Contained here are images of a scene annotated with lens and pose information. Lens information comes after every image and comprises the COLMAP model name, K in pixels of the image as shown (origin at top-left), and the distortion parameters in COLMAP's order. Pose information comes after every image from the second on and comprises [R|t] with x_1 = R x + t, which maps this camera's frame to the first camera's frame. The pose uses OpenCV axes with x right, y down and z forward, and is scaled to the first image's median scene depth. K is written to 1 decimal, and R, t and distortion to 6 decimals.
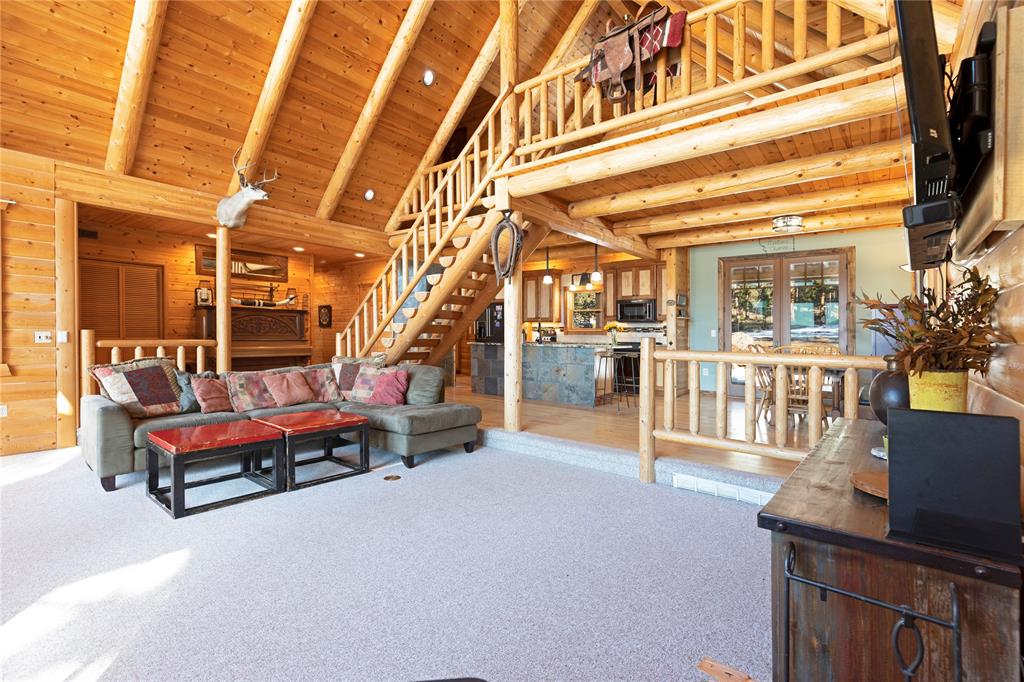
lens RADIAL K [[467.8, 0, 509.1], [0, 467.8, 332.2], [0, 0, 1]] dist [0.016461, 0.000471]
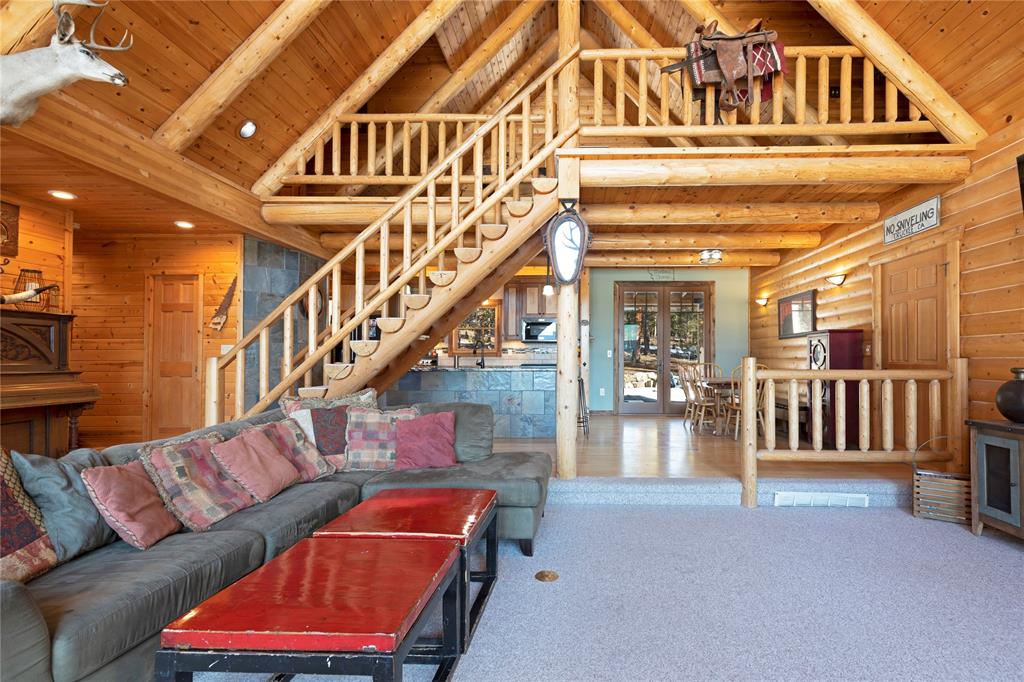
lens RADIAL K [[495.9, 0, 571.4], [0, 495.9, 343.3], [0, 0, 1]] dist [0.003960, 0.000293]
pose [[0.785842, 0.006578, 0.618392, -0.361171], [0.006729, 0.999793, -0.019186, -0.000351], [-0.618391, 0.019238, 0.785635, 0.237988]]
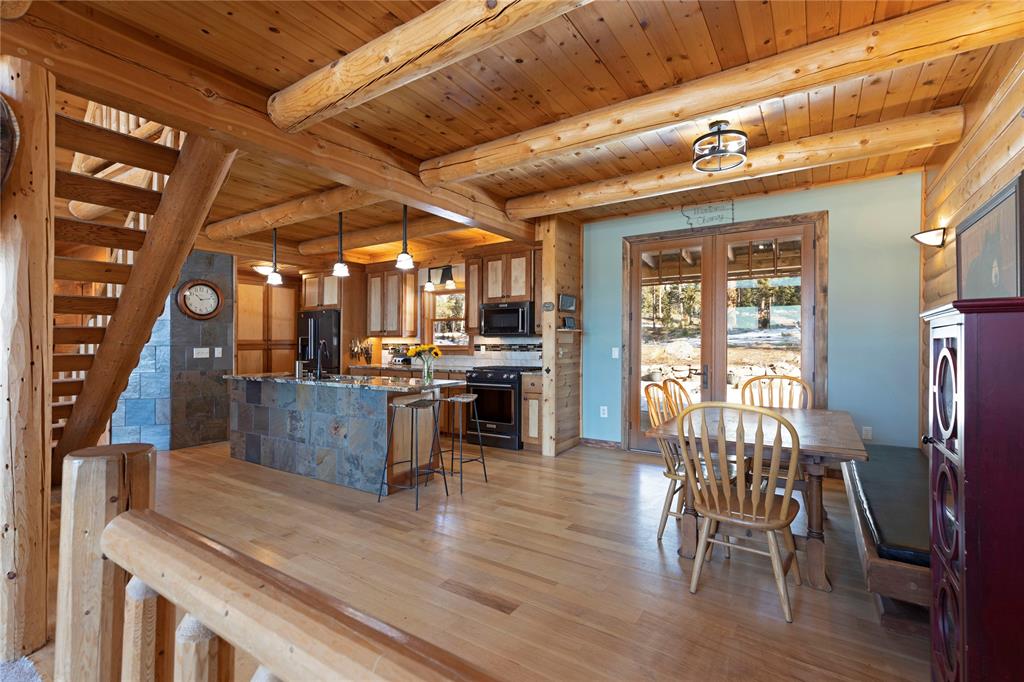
lens RADIAL K [[467.8, 0, 498.2], [0, 467.8, 353.4], [0, 0, 1]] dist [0.016461, 0.000471]
pose [[0.997054, -0.017705, 0.074636, 0.263727], [0.015559, 0.999451, 0.029237, -0.022199], [-0.075112, -0.027990, 0.996782, 0.427678]]
